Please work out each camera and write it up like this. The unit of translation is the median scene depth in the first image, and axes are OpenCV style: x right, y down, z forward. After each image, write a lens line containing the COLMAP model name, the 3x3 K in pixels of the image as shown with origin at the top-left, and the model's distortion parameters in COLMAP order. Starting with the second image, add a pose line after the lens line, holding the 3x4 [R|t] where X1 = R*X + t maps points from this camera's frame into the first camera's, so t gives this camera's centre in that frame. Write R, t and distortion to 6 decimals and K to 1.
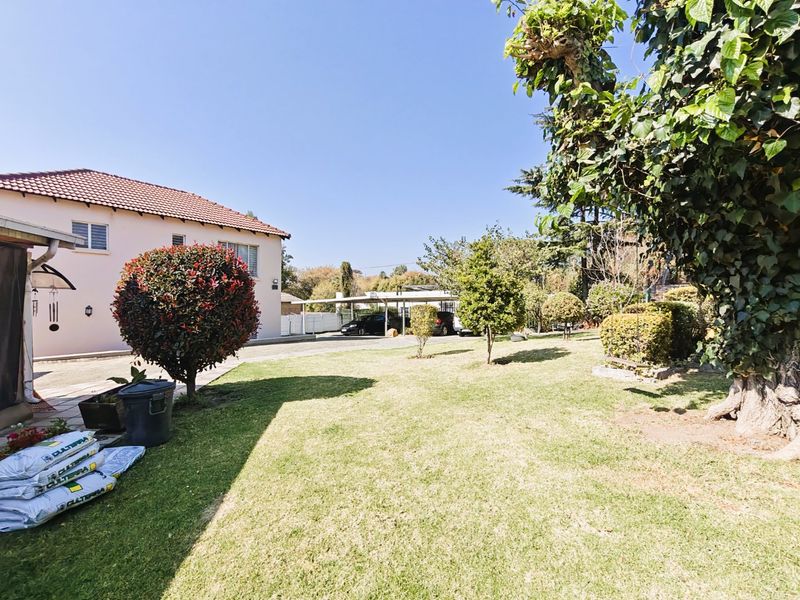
lens RADIAL K [[367.1, 0, 393.4], [0, 367.1, 303.9], [0, 0, 1]] dist [-0.001808, 0.001283]
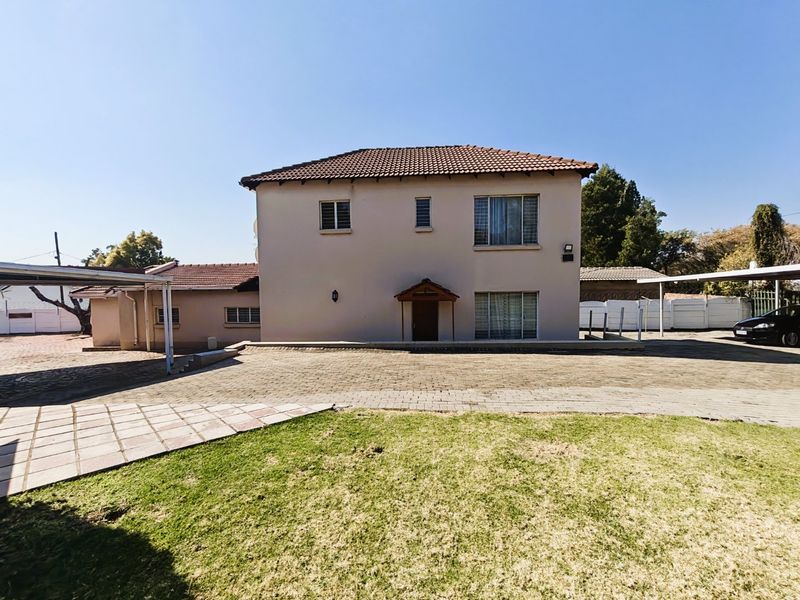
lens RADIAL K [[367.1, 0, 393.4], [0, 367.1, 303.9], [0, 0, 1]] dist [-0.001808, 0.001283]
pose [[0.565060, 0.033810, -0.824357, 0.013020], [0.014610, 0.998593, 0.050971, -0.002415], [0.824921, -0.040845, 0.563771, 0.237371]]
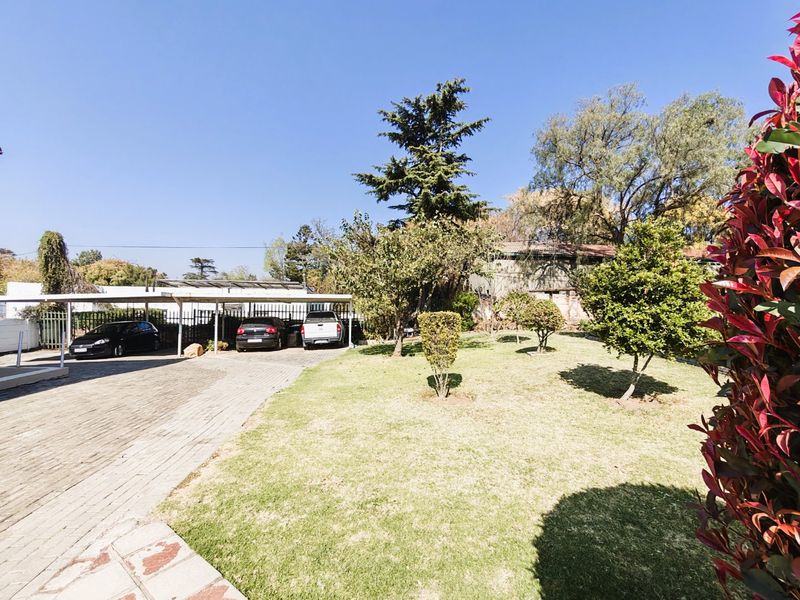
lens RADIAL K [[367.1, 0, 393.4], [0, 367.1, 303.9], [0, 0, 1]] dist [-0.001808, 0.001283]
pose [[0.725706, 0.017997, 0.687770, -0.141837], [-0.016232, 0.999827, -0.009035, -0.002148], [-0.687813, -0.004607, 0.725873, 0.203834]]
